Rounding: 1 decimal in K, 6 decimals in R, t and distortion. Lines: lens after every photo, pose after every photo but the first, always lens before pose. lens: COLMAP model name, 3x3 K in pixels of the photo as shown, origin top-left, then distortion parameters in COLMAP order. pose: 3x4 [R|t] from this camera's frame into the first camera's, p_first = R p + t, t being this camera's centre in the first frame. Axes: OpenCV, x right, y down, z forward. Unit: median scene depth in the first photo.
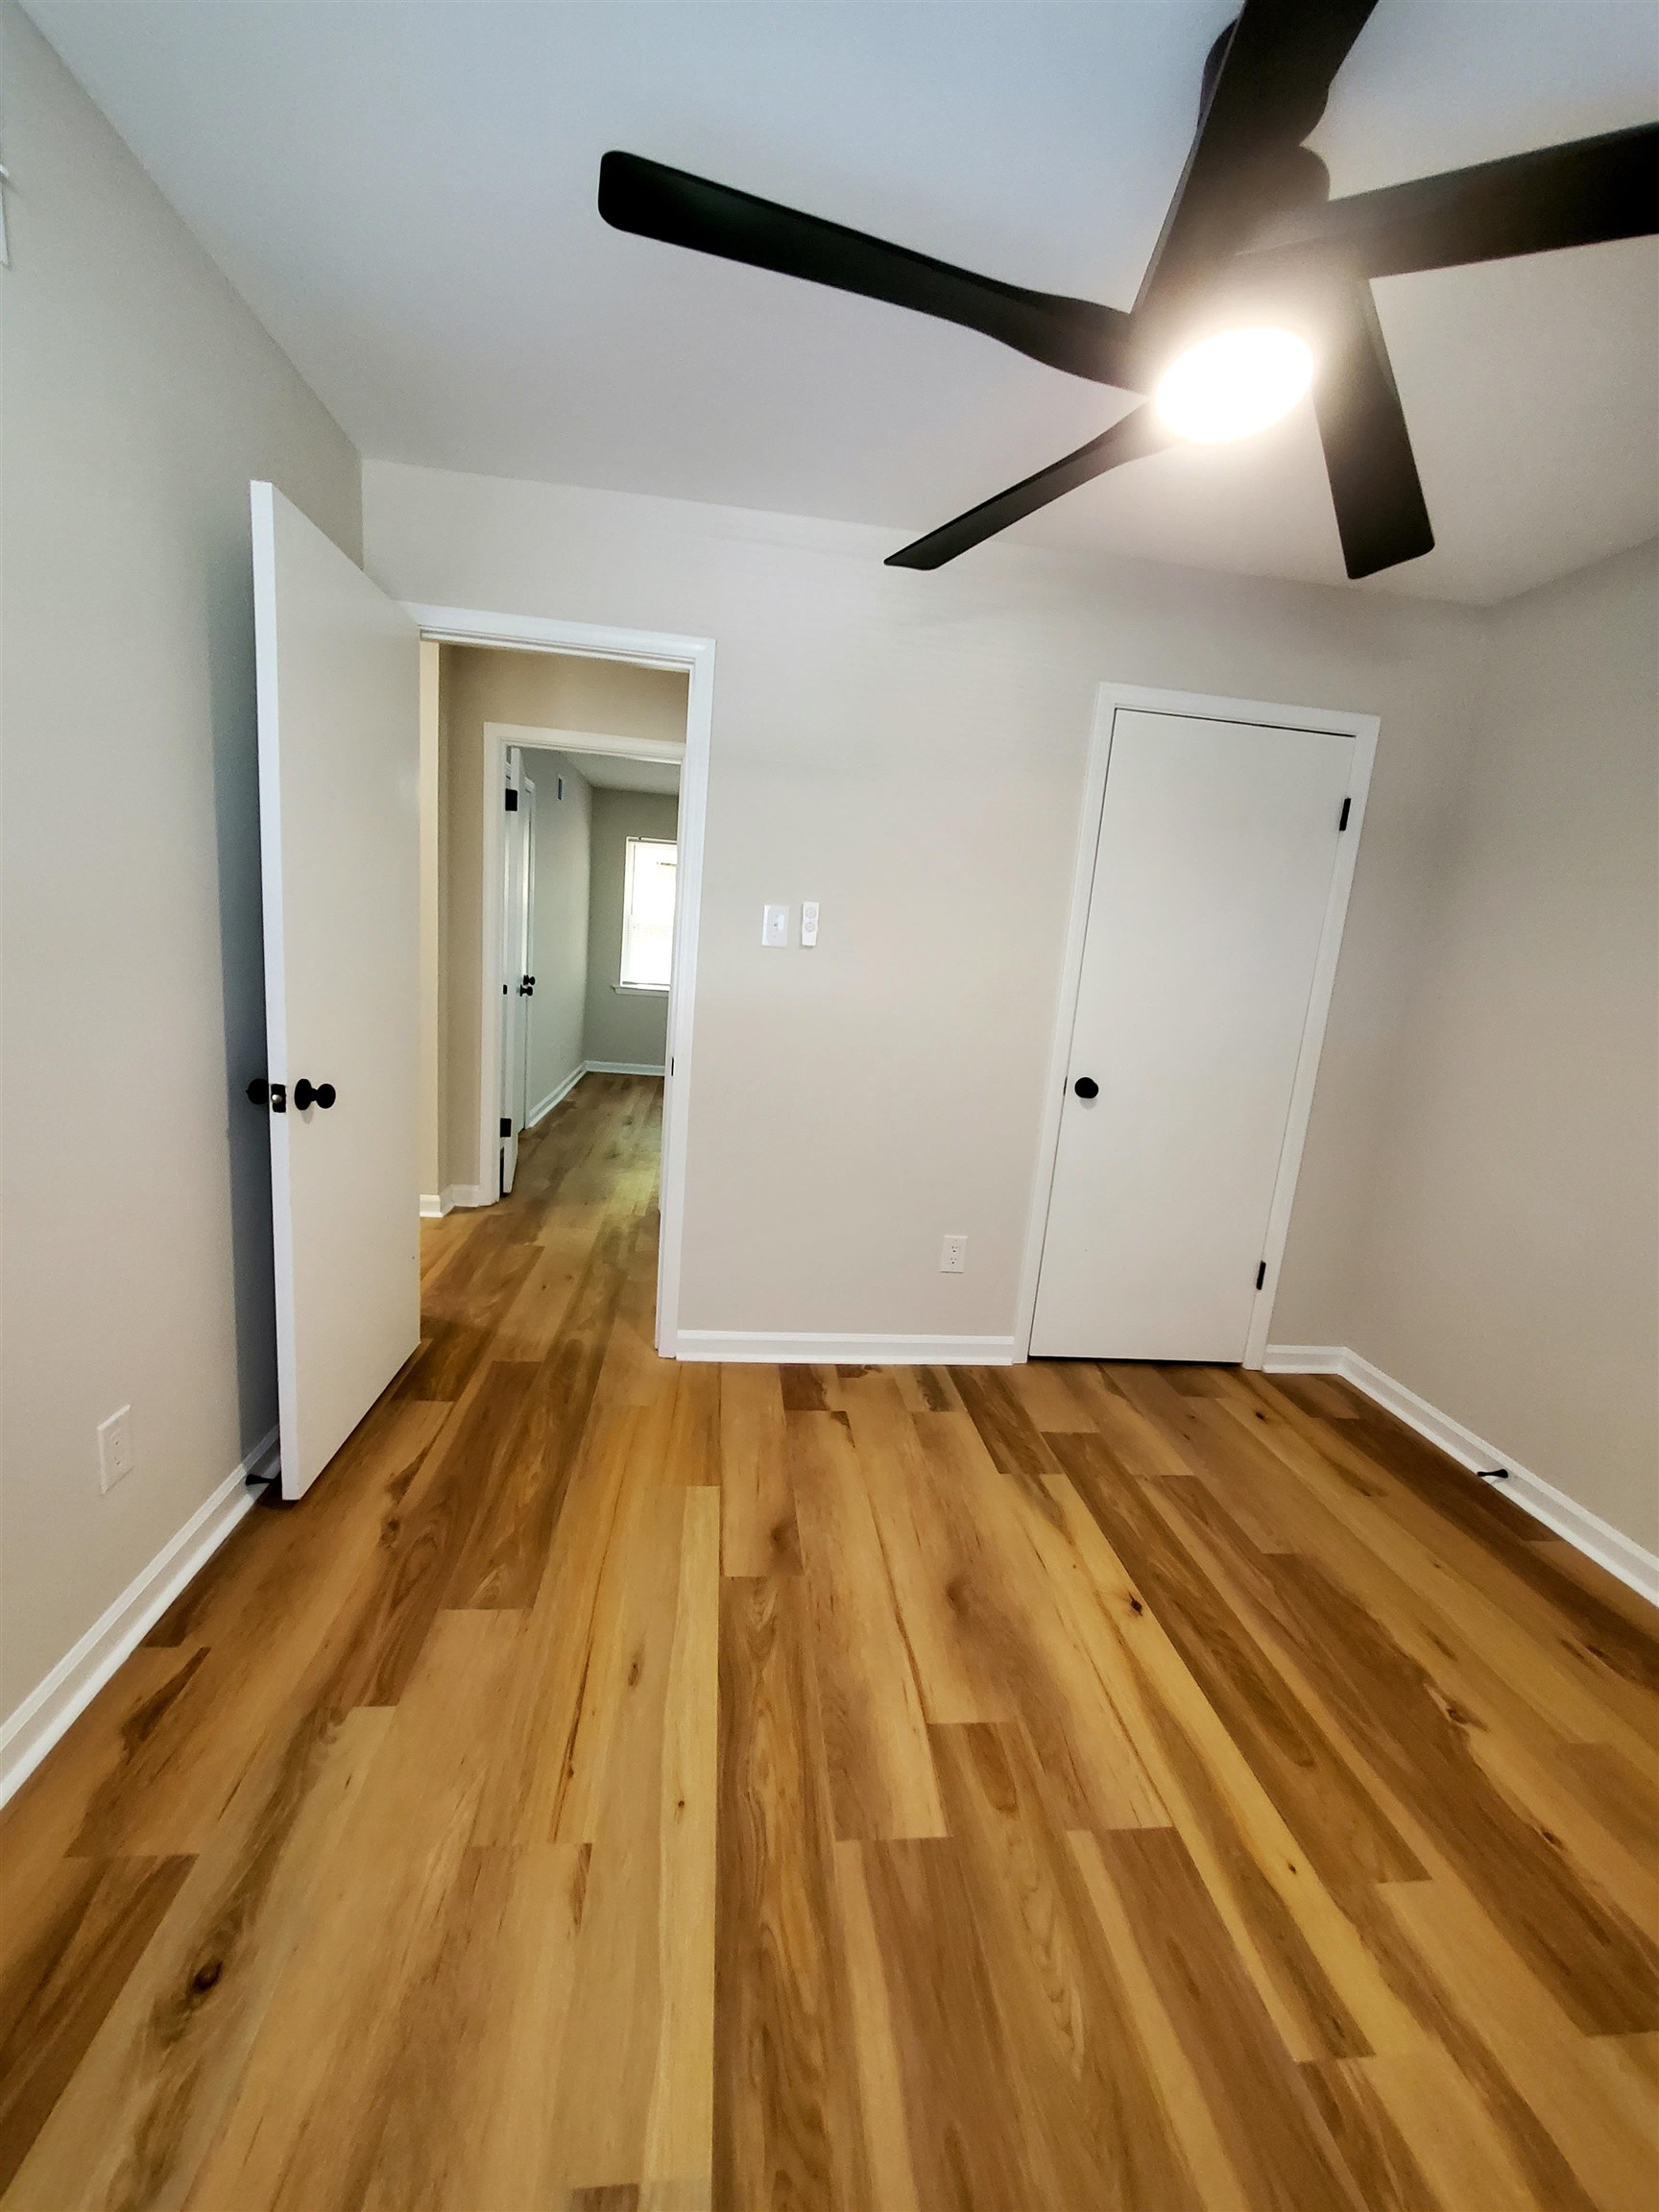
lens RADIAL K [[882.3, 0, 827.4], [0, 882.3, 1100.5], [0, 0, 1]] dist [0.000477, -0.000470]
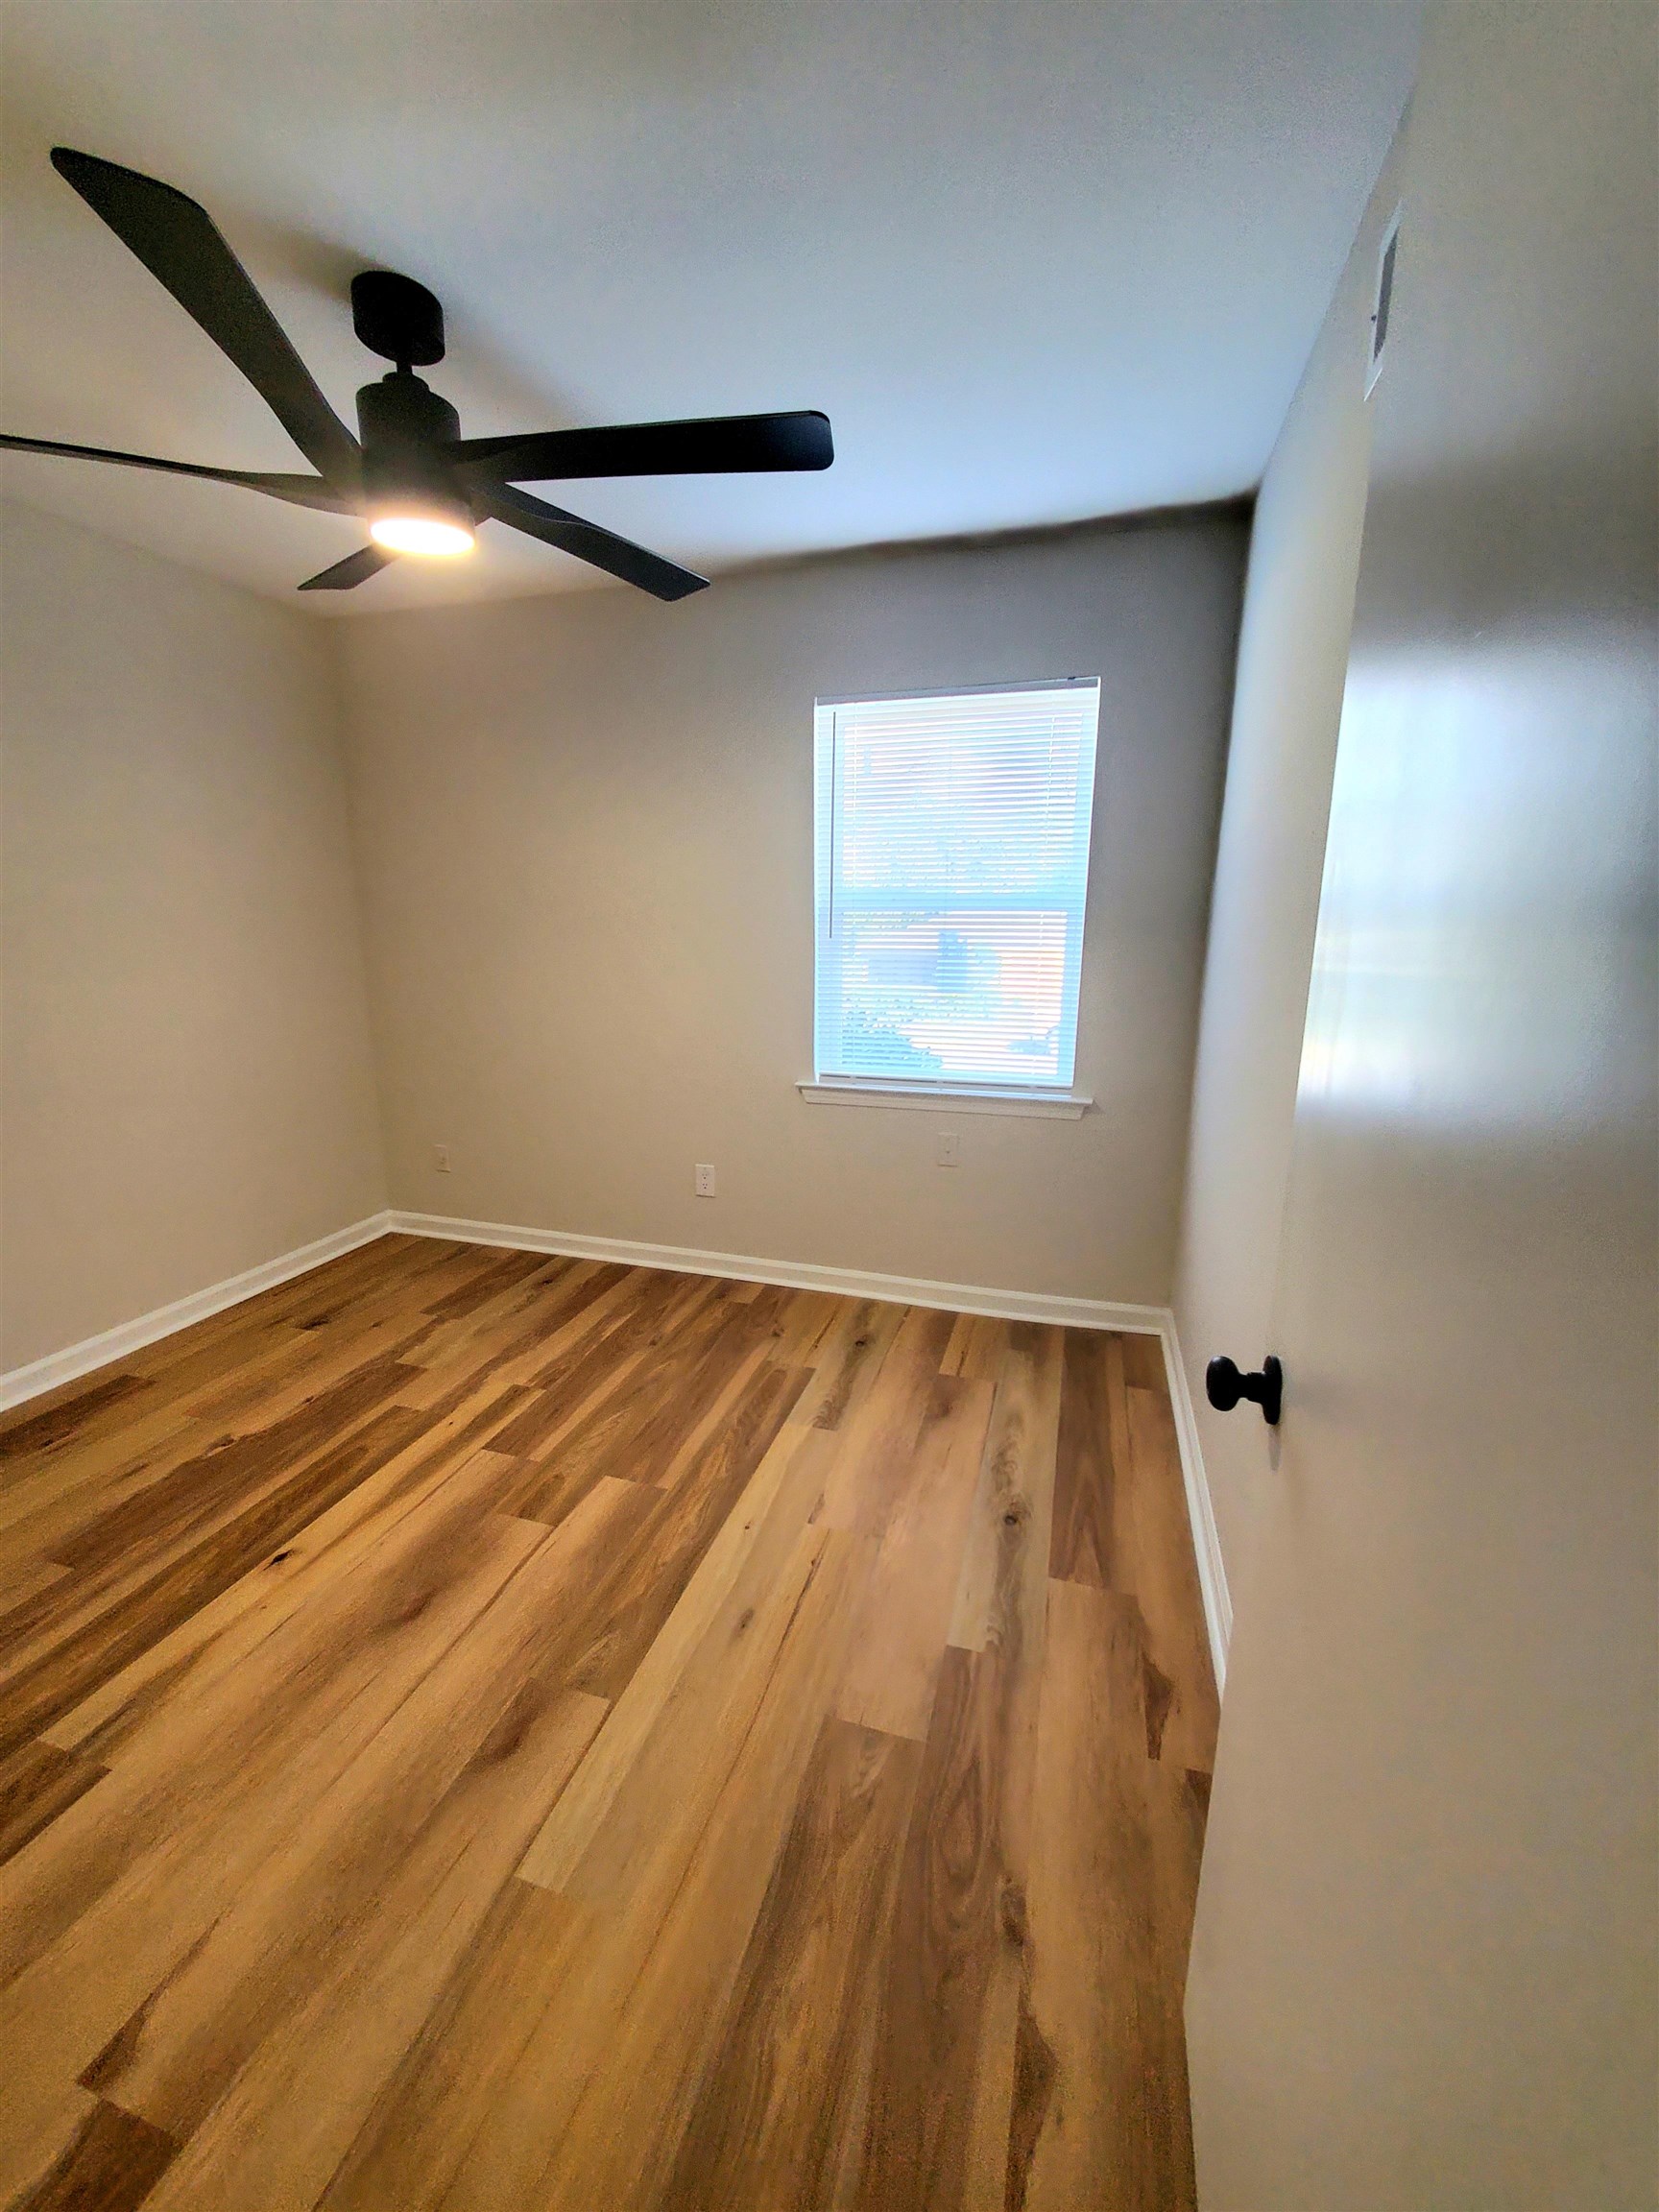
lens RADIAL K [[882.3, 0, 827.4], [0, 882.3, 1100.5], [0, 0, 1]] dist [0.000477, -0.000470]
pose [[-0.918852, -0.163593, 0.359093, -0.583454], [-0.007096, 0.916717, 0.399474, -0.372879], [-0.394538, 0.364509, -0.843488, 1.603969]]
